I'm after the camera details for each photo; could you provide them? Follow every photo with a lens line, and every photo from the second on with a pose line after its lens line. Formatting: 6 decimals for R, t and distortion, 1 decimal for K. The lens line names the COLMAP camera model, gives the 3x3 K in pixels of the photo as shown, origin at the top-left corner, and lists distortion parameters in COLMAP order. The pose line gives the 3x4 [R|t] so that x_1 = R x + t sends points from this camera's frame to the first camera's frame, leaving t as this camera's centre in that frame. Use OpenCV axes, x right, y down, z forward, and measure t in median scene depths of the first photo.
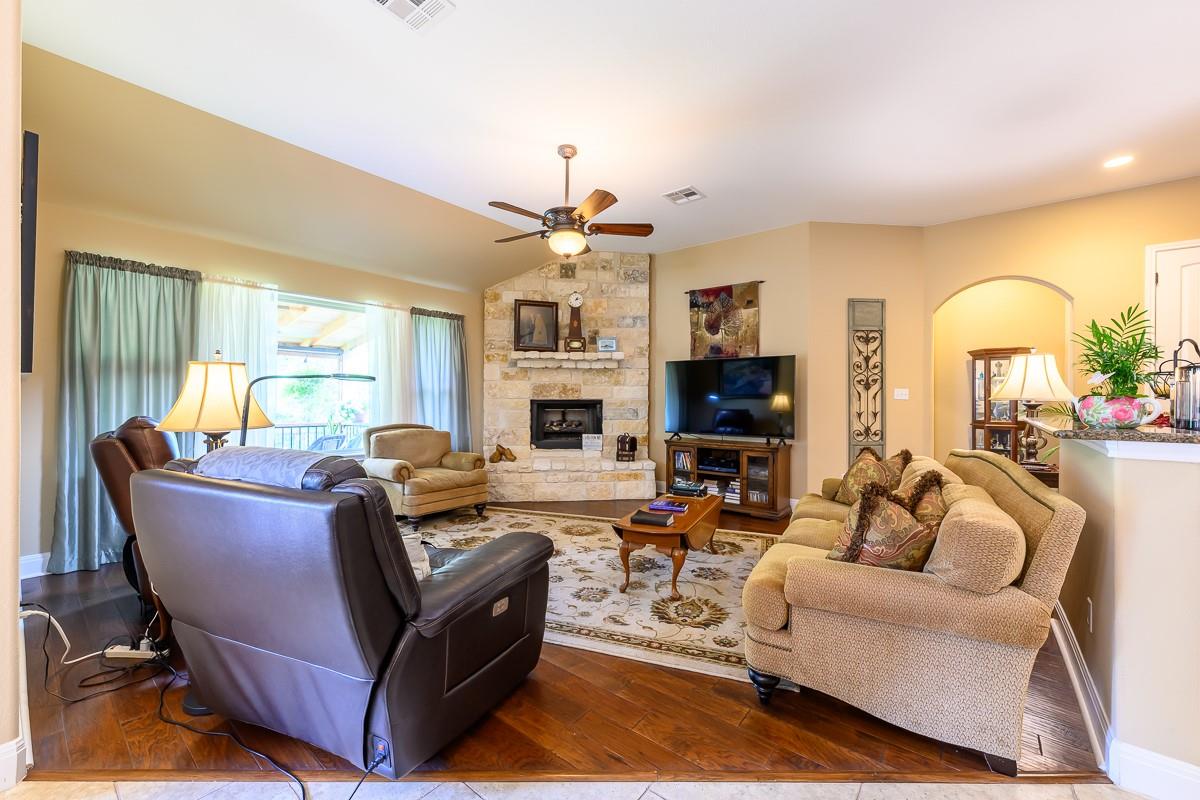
lens RADIAL K [[472.6, 0, 597.5], [0, 472.6, 400.8], [0, 0, 1]] dist [-0.000990, 0.000373]
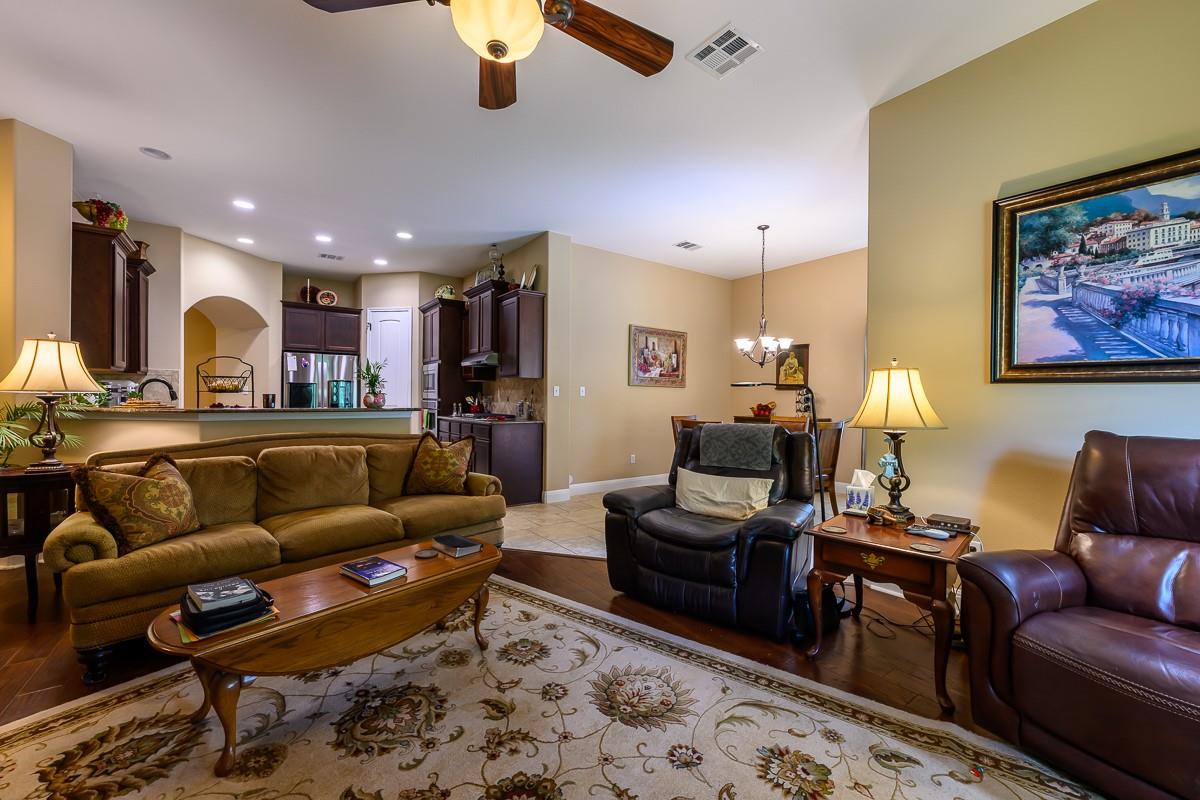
lens RADIAL K [[472.6, 0, 597.9], [0, 472.6, 397.0], [0, 0, 1]] dist [-0.000990, 0.000373]
pose [[-0.963899, -0.011619, 0.266016, -0.172912], [-0.011342, 0.999932, 0.002575, -0.004413], [-0.266028, -0.000535, -0.963965, 0.899835]]
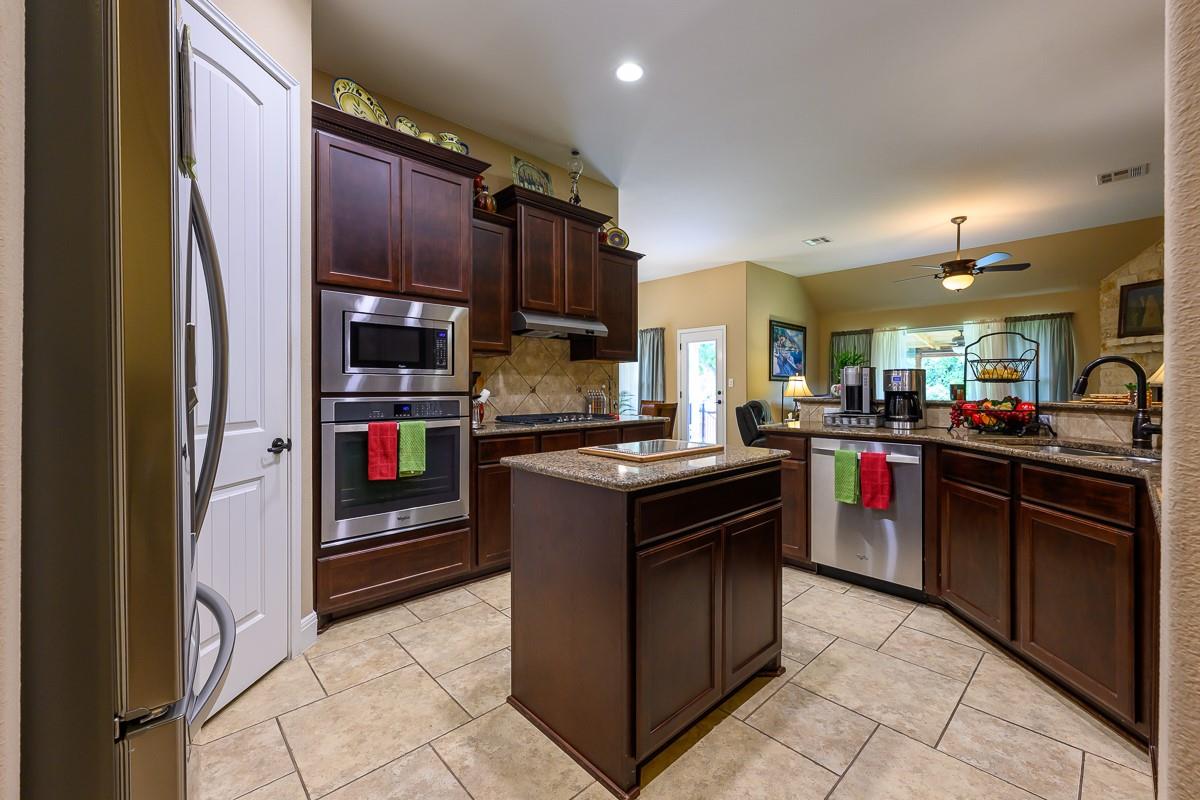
lens RADIAL K [[472.6, 0, 618.0], [0, 472.6, 386.4], [0, 0, 1]] dist [-0.000990, 0.000373]
pose [[-0.133570, -0.005978, -0.991021, 1.013896], [-0.001687, 0.999982, -0.005805, 0.004754], [0.991038, 0.000896, -0.133578, 0.088533]]
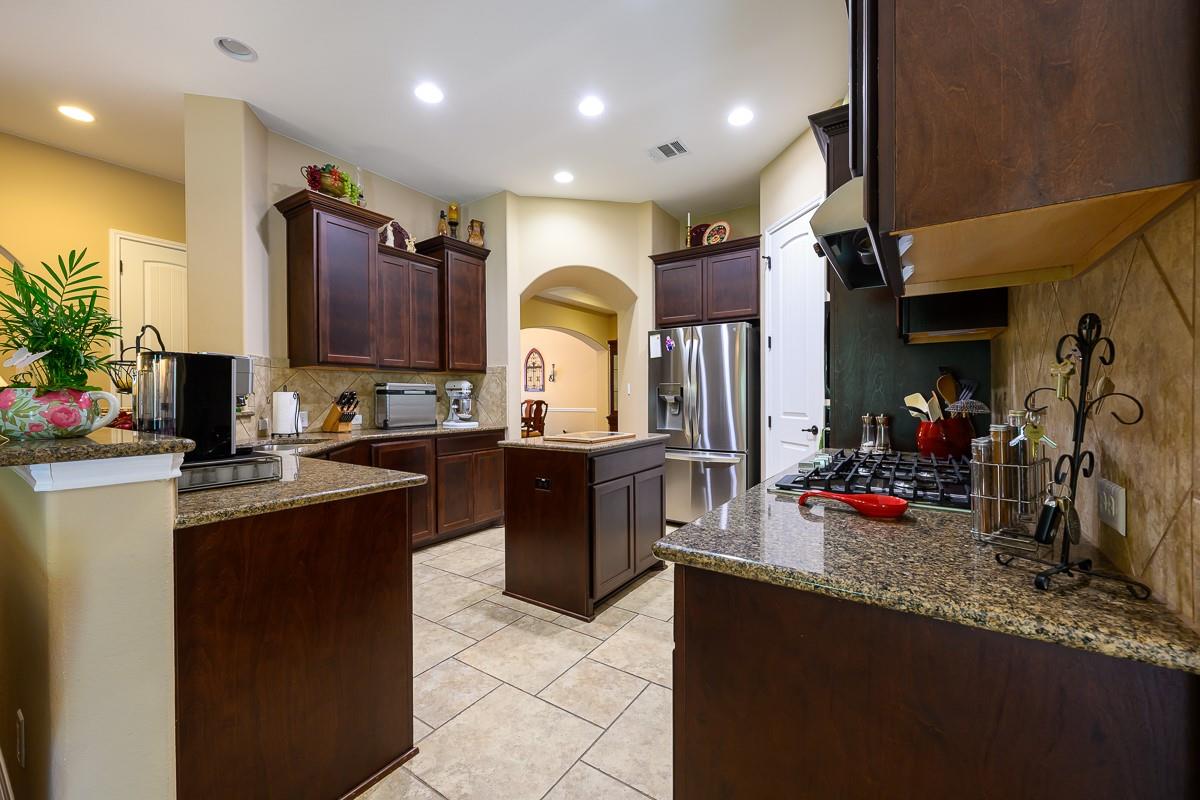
lens RADIAL K [[472.6, 0, 602.6], [0, 472.6, 395.7], [0, 0, 1]] dist [-0.000990, 0.000373]
pose [[-0.088656, -0.003912, 0.996055, 0.122946], [0.006987, 0.999965, 0.004549, 0.000722], [-0.996038, 0.007363, -0.088625, 0.098661]]
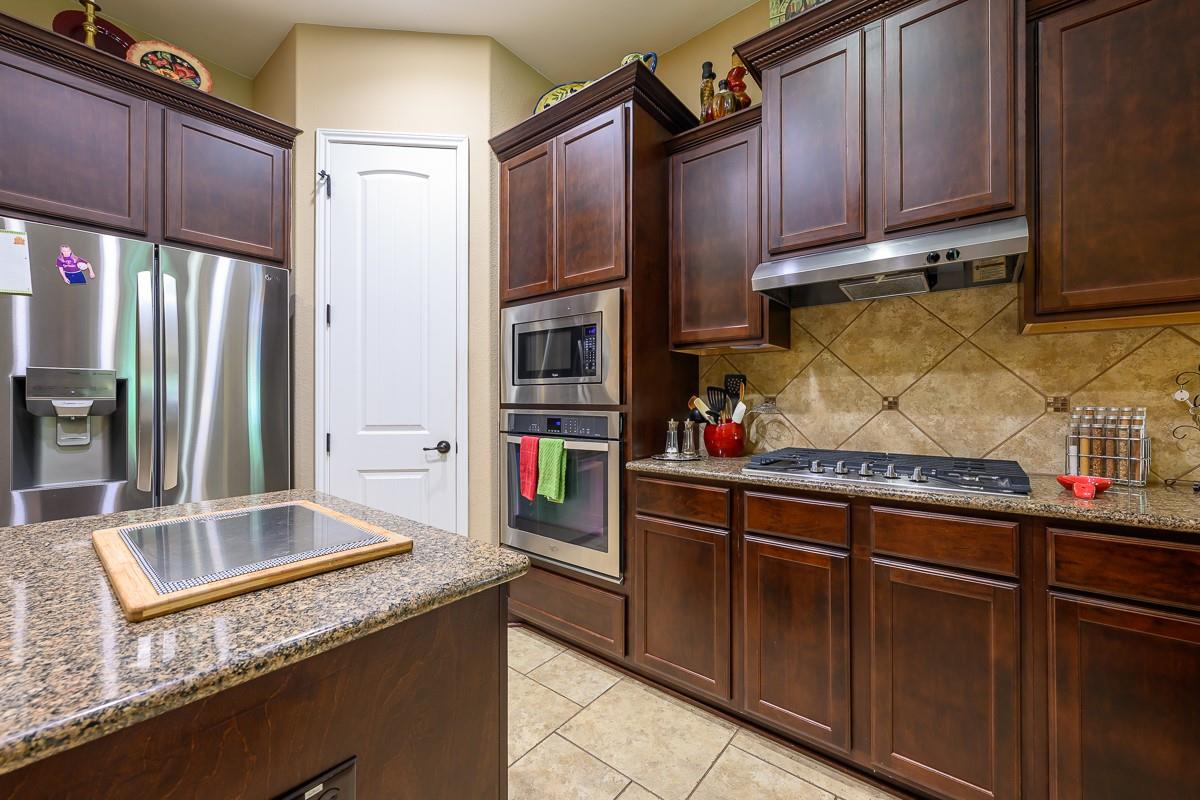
lens RADIAL K [[472.6, 0, 603.3], [0, 472.6, 399.0], [0, 0, 1]] dist [-0.000990, 0.000373]
pose [[-0.999973, -0.003831, 0.006292, 0.544835], [-0.003848, 0.999989, -0.002662, 0.004389], [-0.006281, -0.002686, -0.999977, 0.220913]]
